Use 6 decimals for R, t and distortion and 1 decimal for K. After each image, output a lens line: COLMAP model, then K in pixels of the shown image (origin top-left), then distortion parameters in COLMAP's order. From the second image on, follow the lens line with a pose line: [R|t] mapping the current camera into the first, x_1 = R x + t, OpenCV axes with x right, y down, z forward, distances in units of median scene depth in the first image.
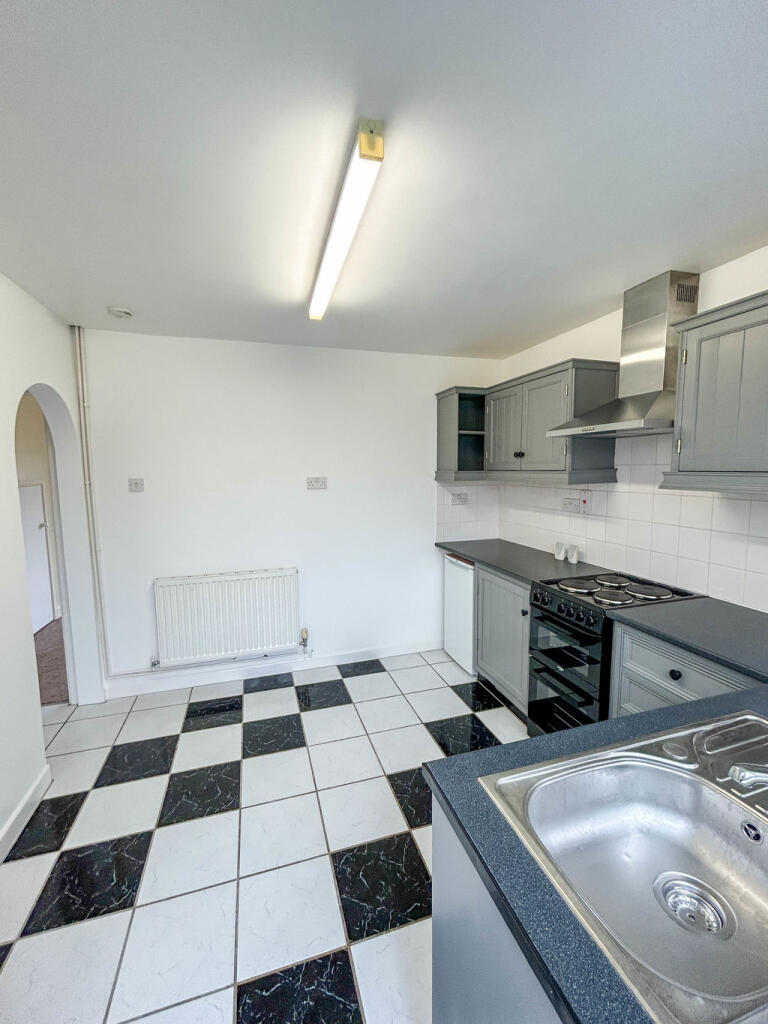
lens RADIAL K [[414.7, 0, 375.5], [0, 414.7, 512.0], [0, 0, 1]] dist [-0.015985, -0.000128]
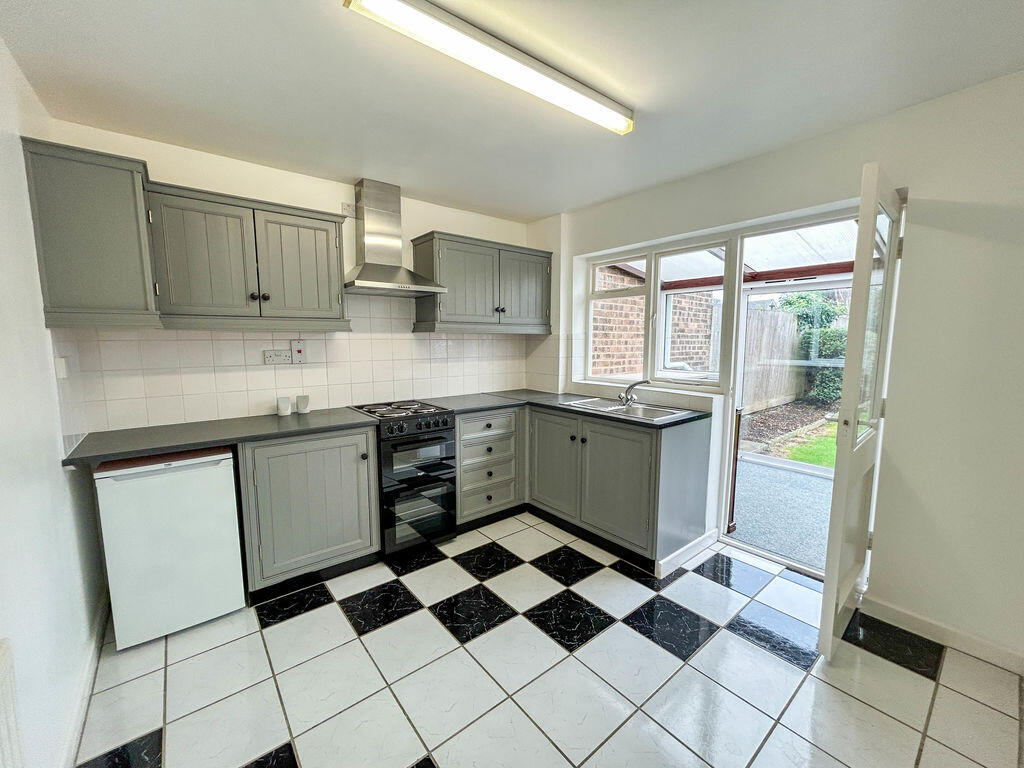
lens RADIAL K [[412.5, 0, 510.1], [0, 412.5, 379.4], [0, 0, 1]] dist [-0.016508, -0.000136]
pose [[-0.374508, -0.076586, 0.924055, -0.625033], [0.100958, 0.987290, 0.122744, -0.028816], [-0.921711, 0.139260, -0.362016, 0.894859]]
